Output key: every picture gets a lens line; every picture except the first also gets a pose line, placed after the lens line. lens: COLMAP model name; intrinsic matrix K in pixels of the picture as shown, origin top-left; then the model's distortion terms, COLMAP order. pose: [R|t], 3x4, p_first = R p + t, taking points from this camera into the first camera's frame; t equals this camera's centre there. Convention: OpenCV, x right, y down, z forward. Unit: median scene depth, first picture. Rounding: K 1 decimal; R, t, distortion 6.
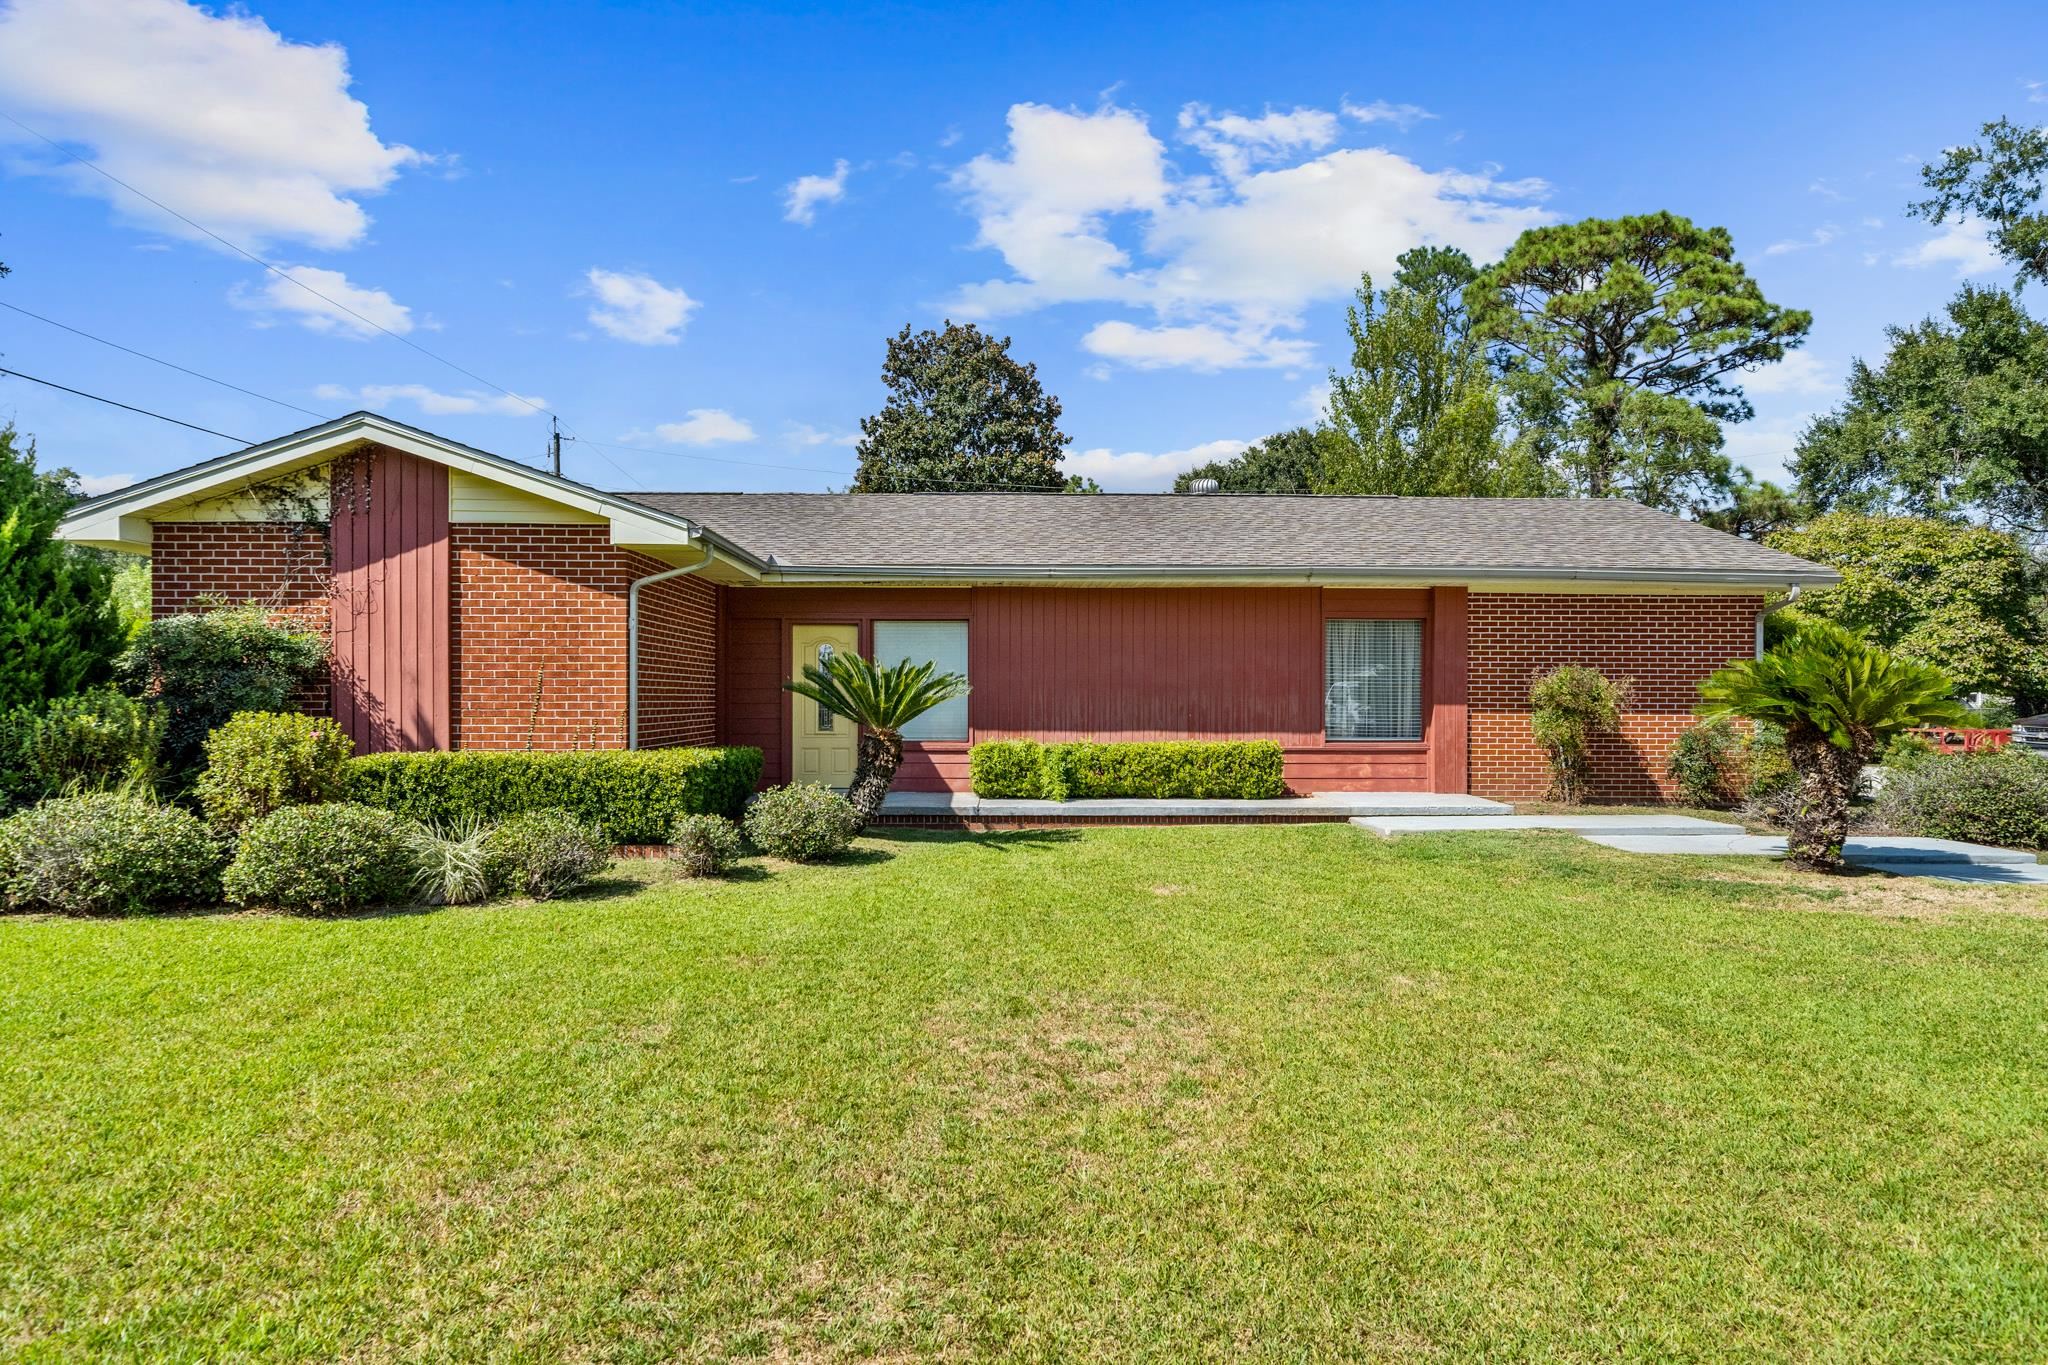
lens RADIAL K [[1175.9, 0, 1034.5], [0, 1175.9, 689.8], [0, 0, 1]] dist [0.003774, -0.000179]
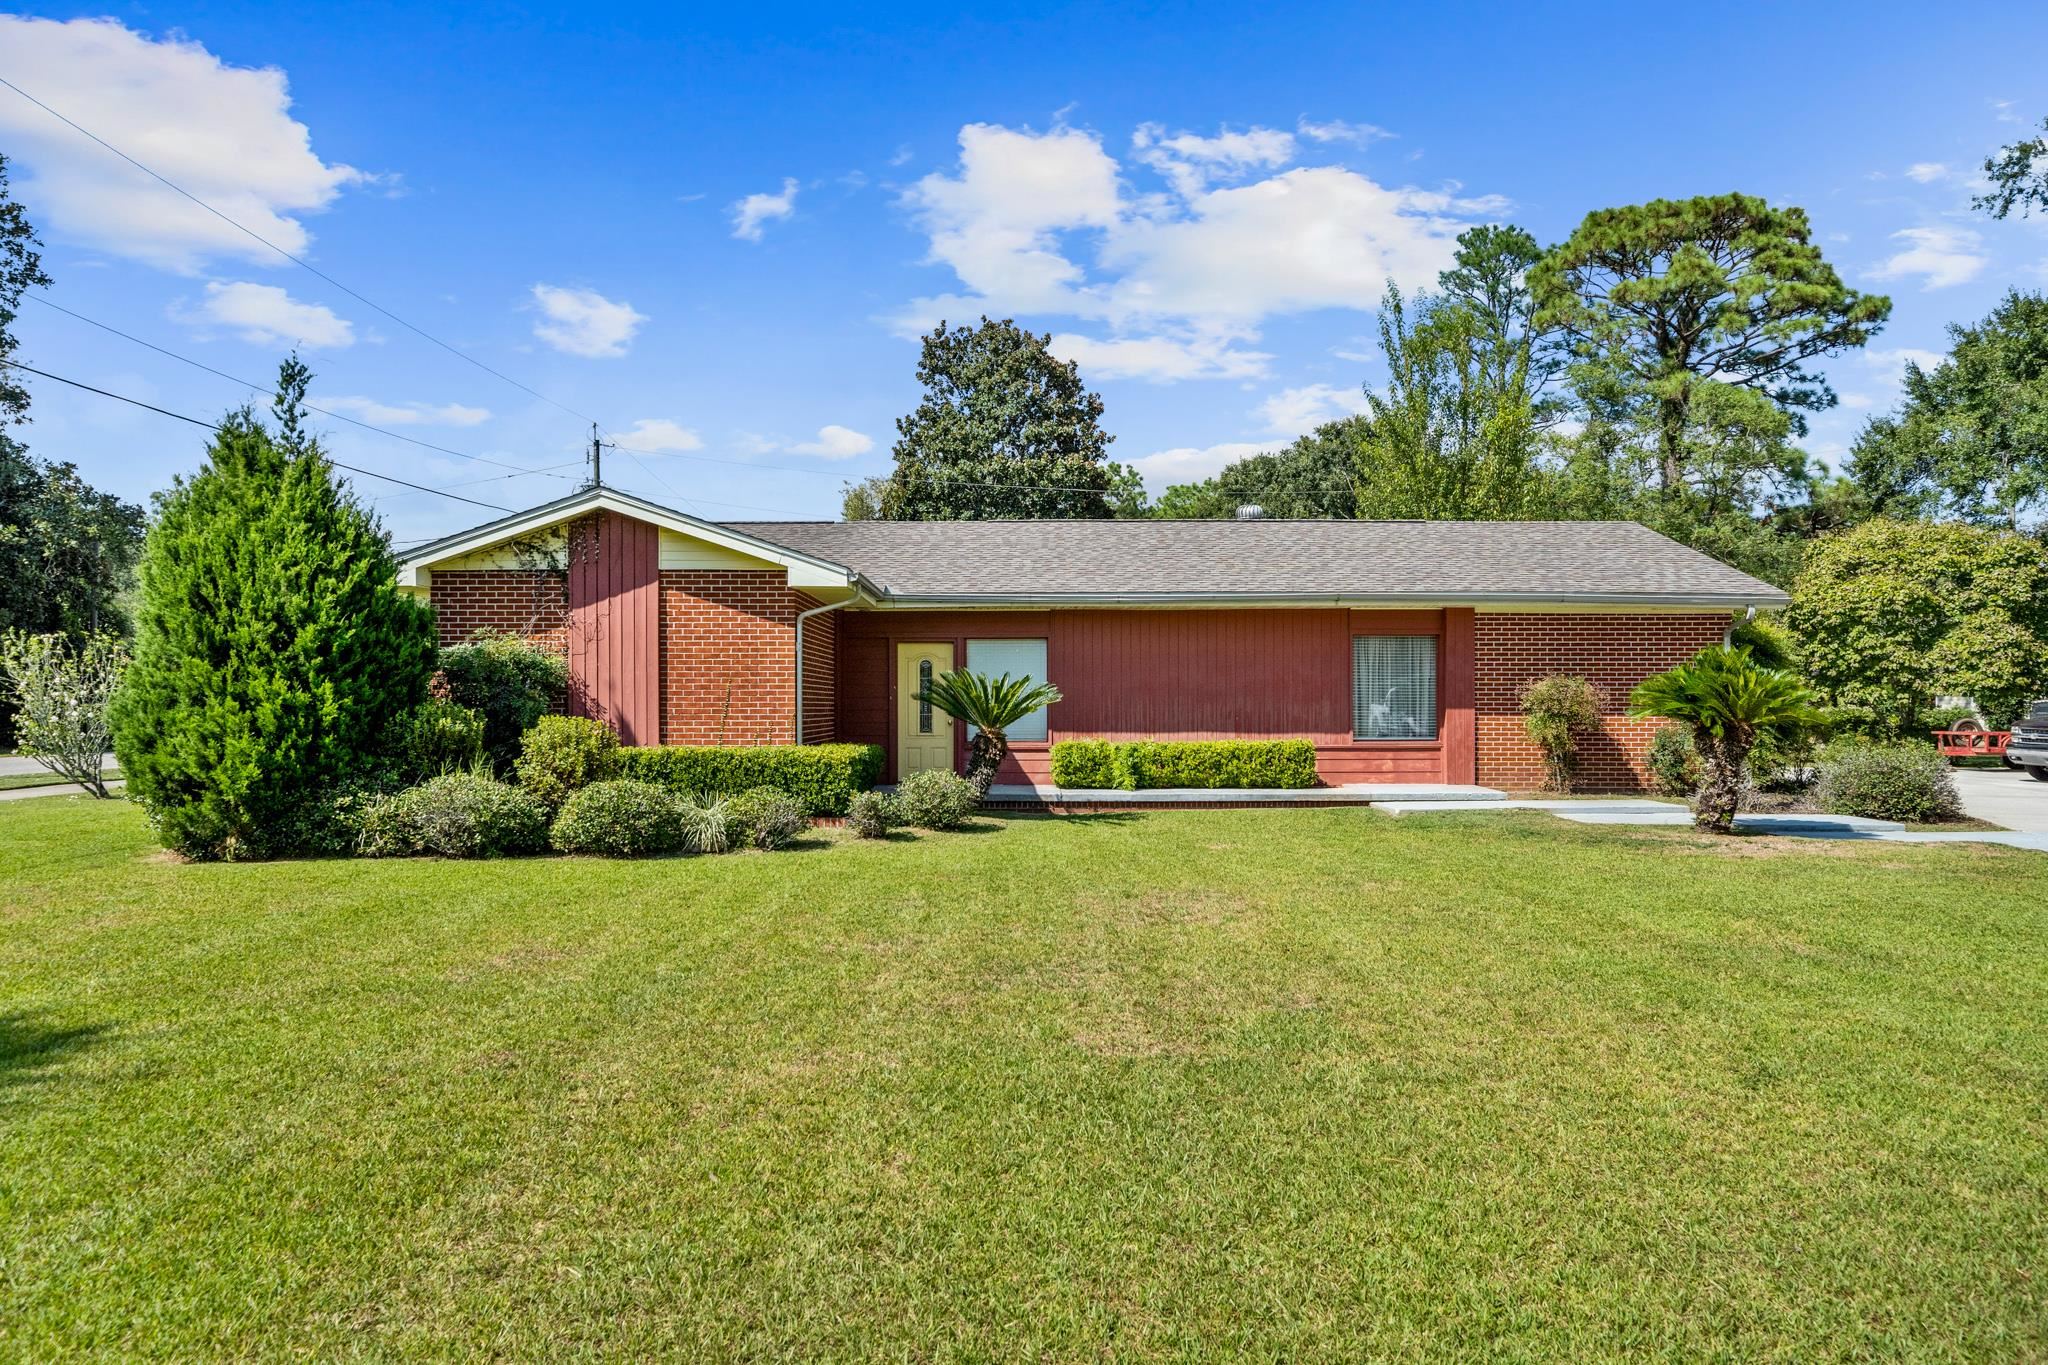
lens RADIAL K [[1403.4, 0, 1024.0], [0, 1403.4, 682.5], [0, 0, 1]] dist [0.004079, -0.001082]
pose [[0.999764, -0.004049, -0.021355, -0.050227], [0.003824, 0.999937, -0.010558, -0.000361], [0.021397, 0.010474, 0.999716, -0.406097]]
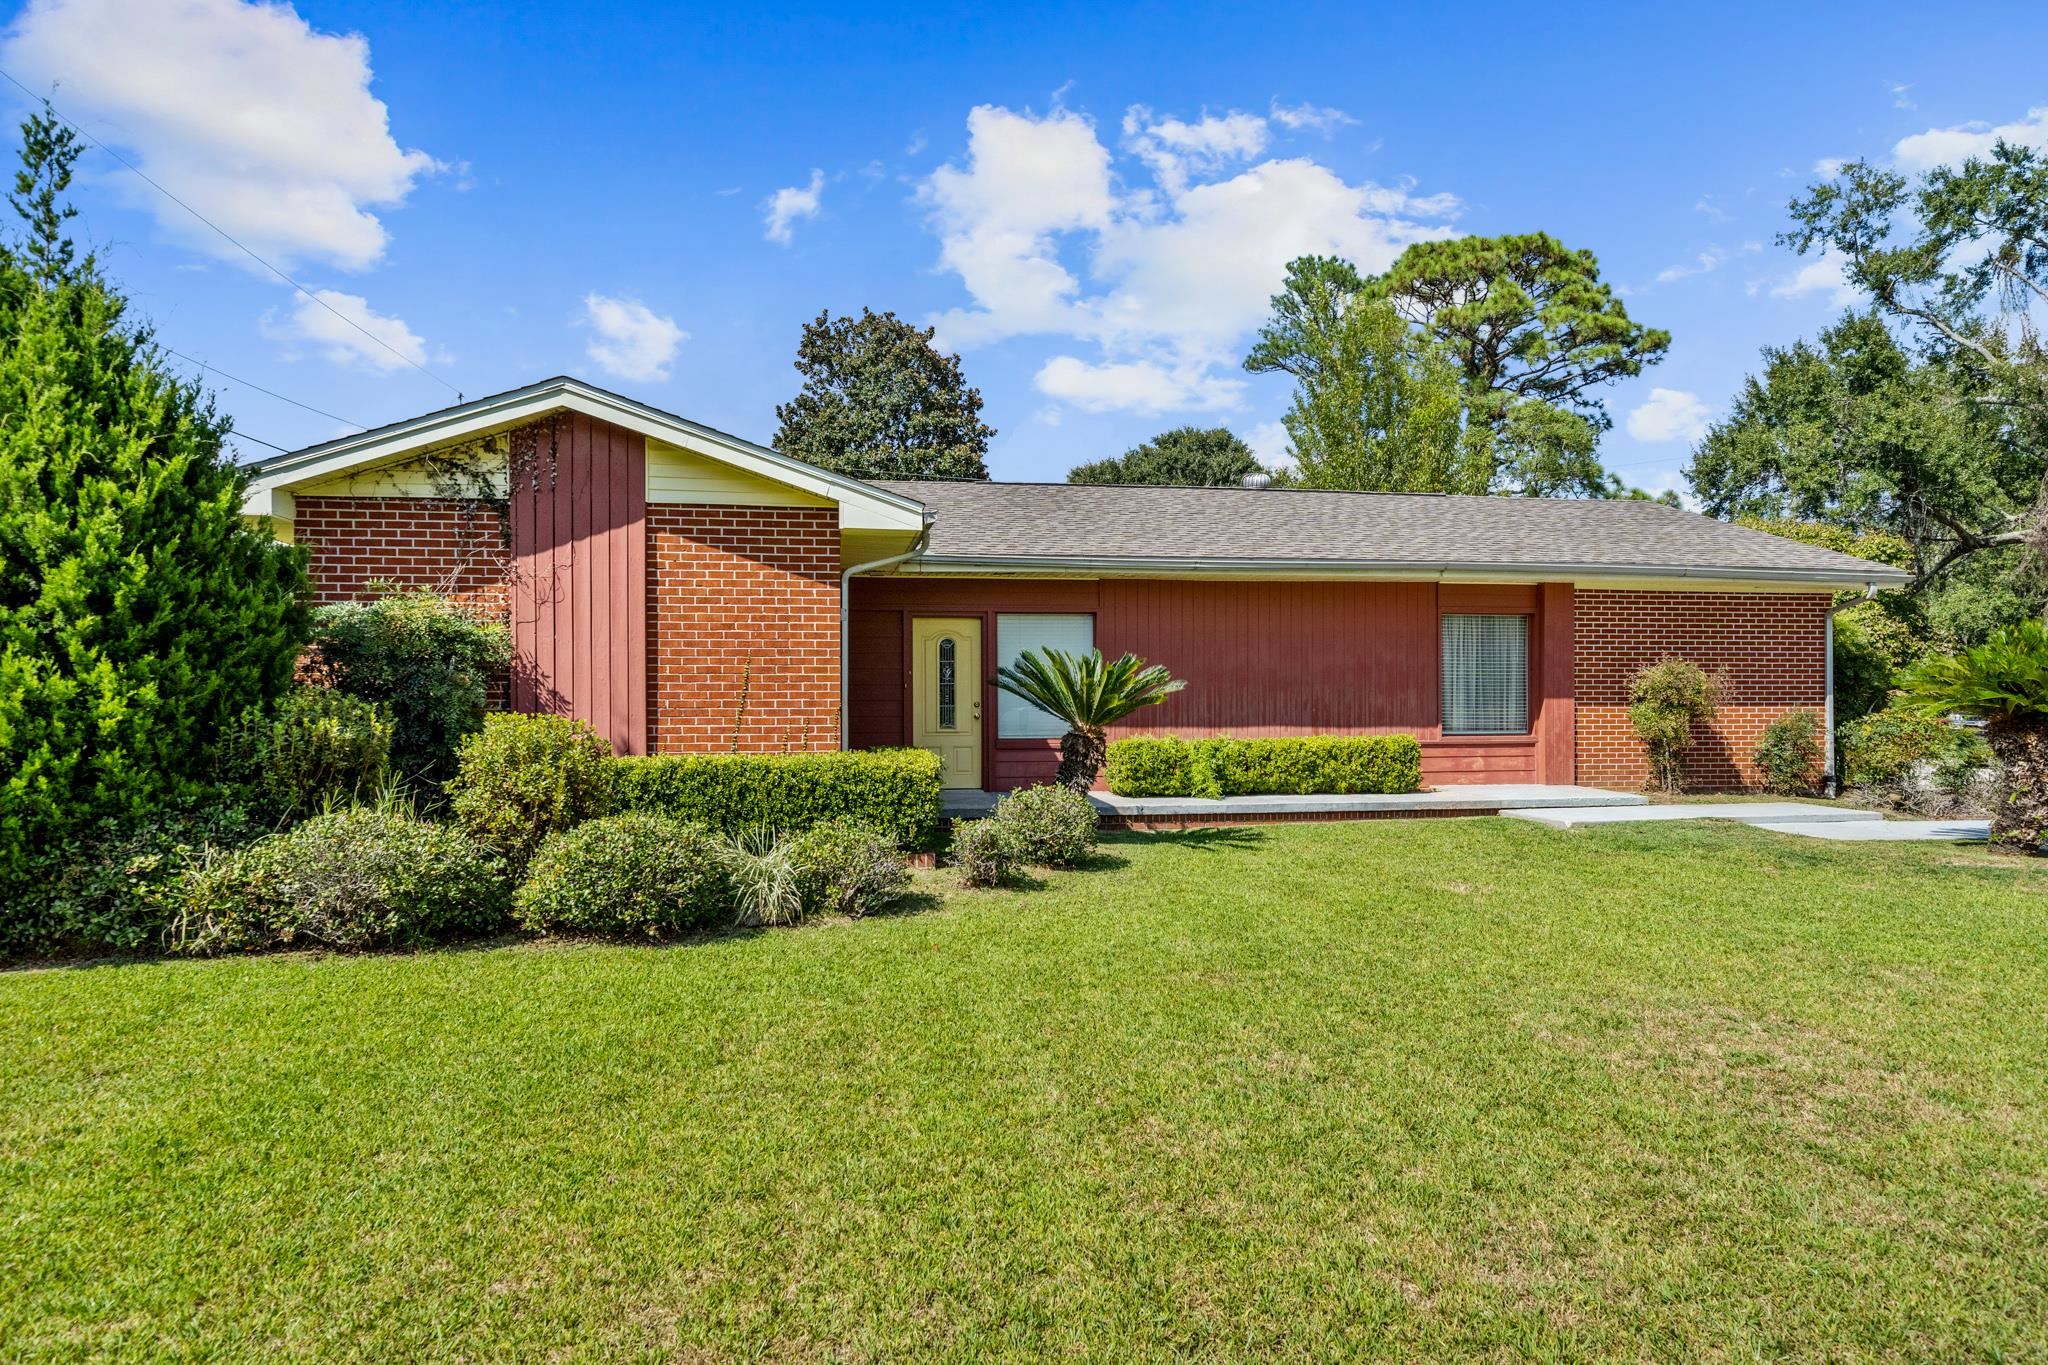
lens RADIAL K [[1172.4, 0, 992.5], [0, 1172.4, 685.8], [0, 0, 1]] dist [0.004418, 0.002251]
pose [[0.990979, -0.003330, 0.133974, -0.273026], [0.003254, 0.999994, 0.000785, -0.000596], [-0.133976, -0.000342, 0.990985, 0.053812]]
